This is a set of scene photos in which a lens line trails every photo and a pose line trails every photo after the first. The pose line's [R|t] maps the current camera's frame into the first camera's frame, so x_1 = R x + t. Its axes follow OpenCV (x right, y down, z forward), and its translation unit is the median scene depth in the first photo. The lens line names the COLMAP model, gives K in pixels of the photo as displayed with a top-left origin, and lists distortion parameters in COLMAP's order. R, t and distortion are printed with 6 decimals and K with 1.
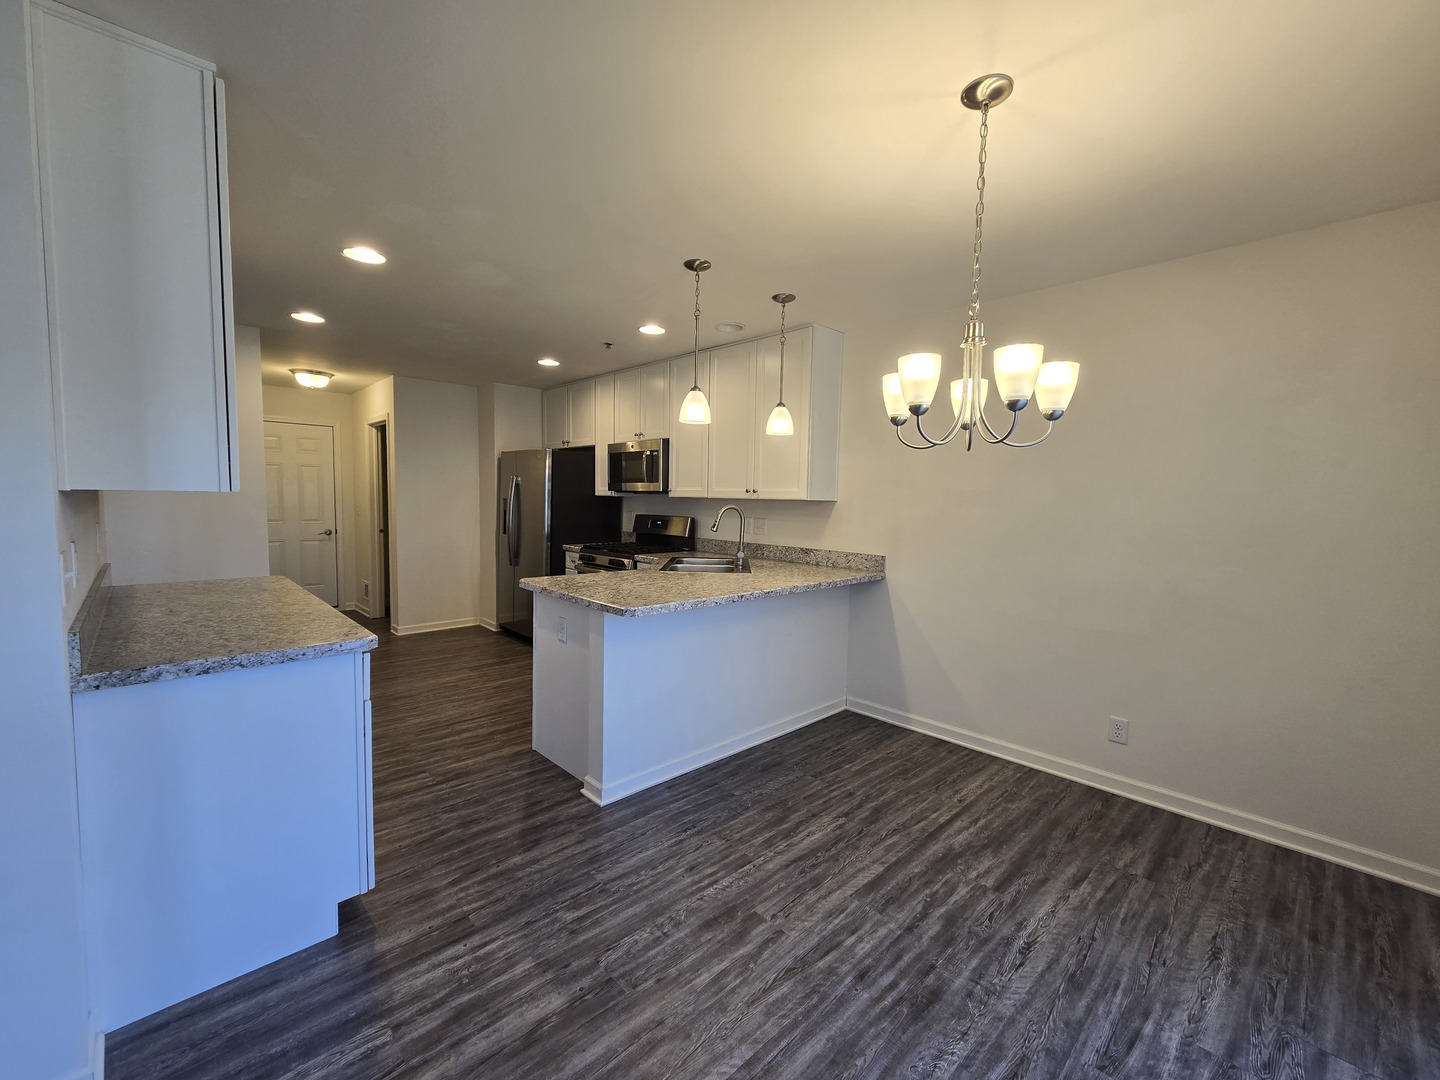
lens RADIAL K [[591.4, 0, 717.7], [0, 591.4, 540.6], [0, 0, 1]] dist [0.002733, 0.000768]
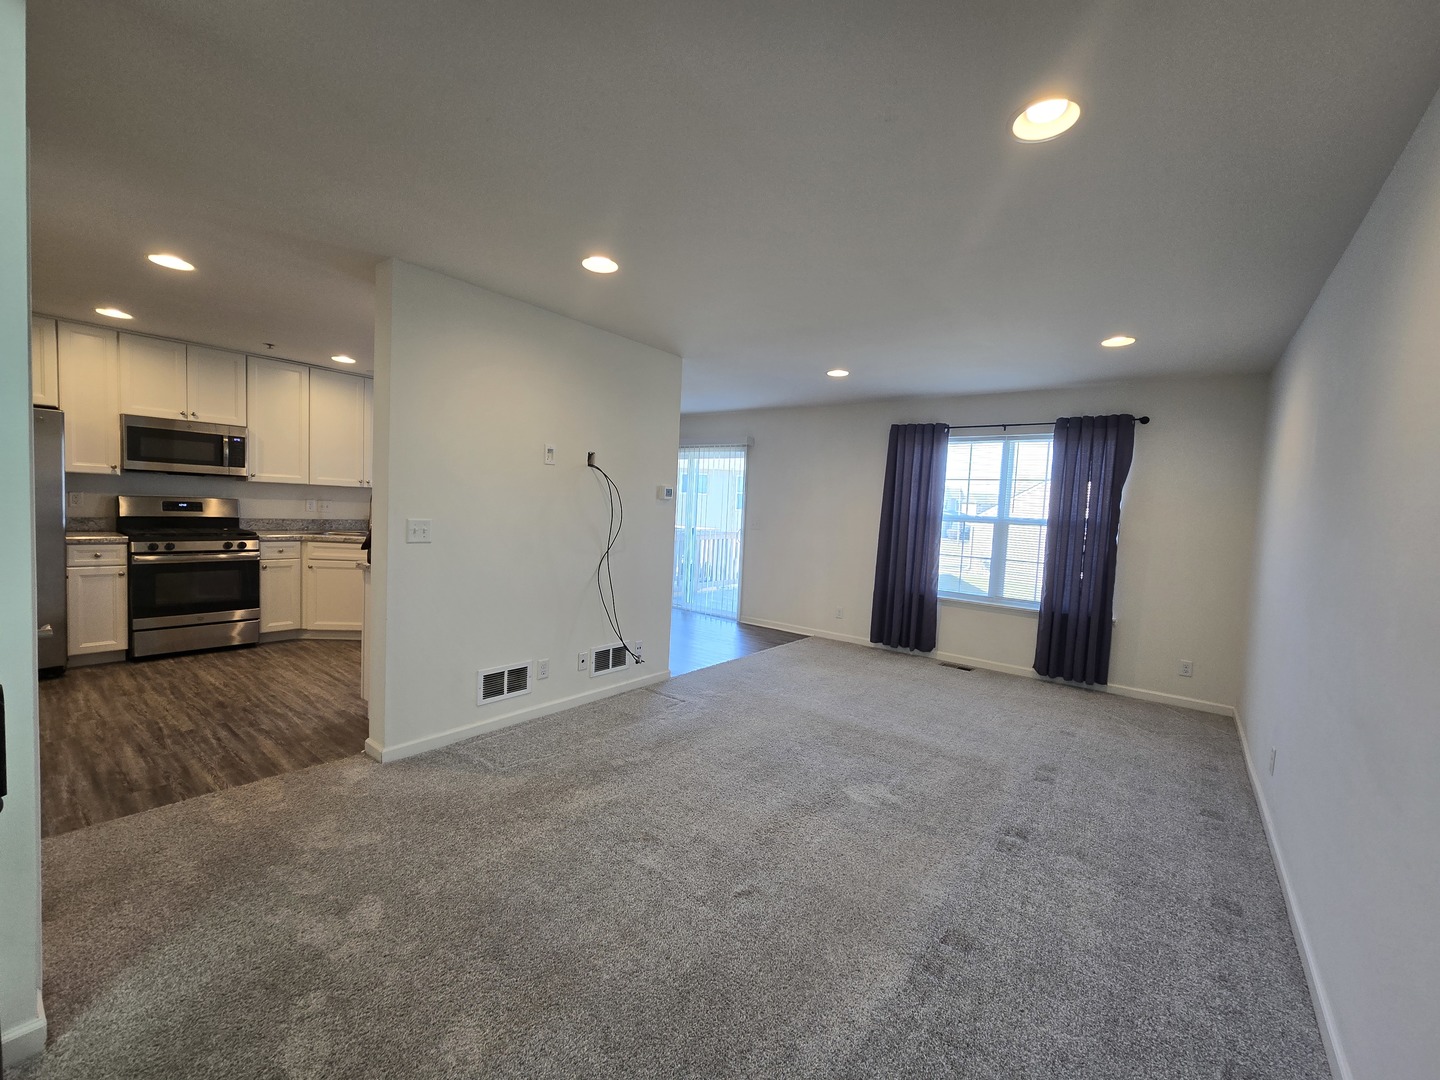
lens RADIAL K [[591.4, 0, 716.7], [0, 591.4, 537.0], [0, 0, 1]] dist [0.002733, 0.000768]
pose [[-0.143944, -0.078296, 0.986484, -1.375982], [0.020036, 0.996430, 0.082009, -0.046835], [-0.989383, 0.031570, -0.141862, 0.332520]]
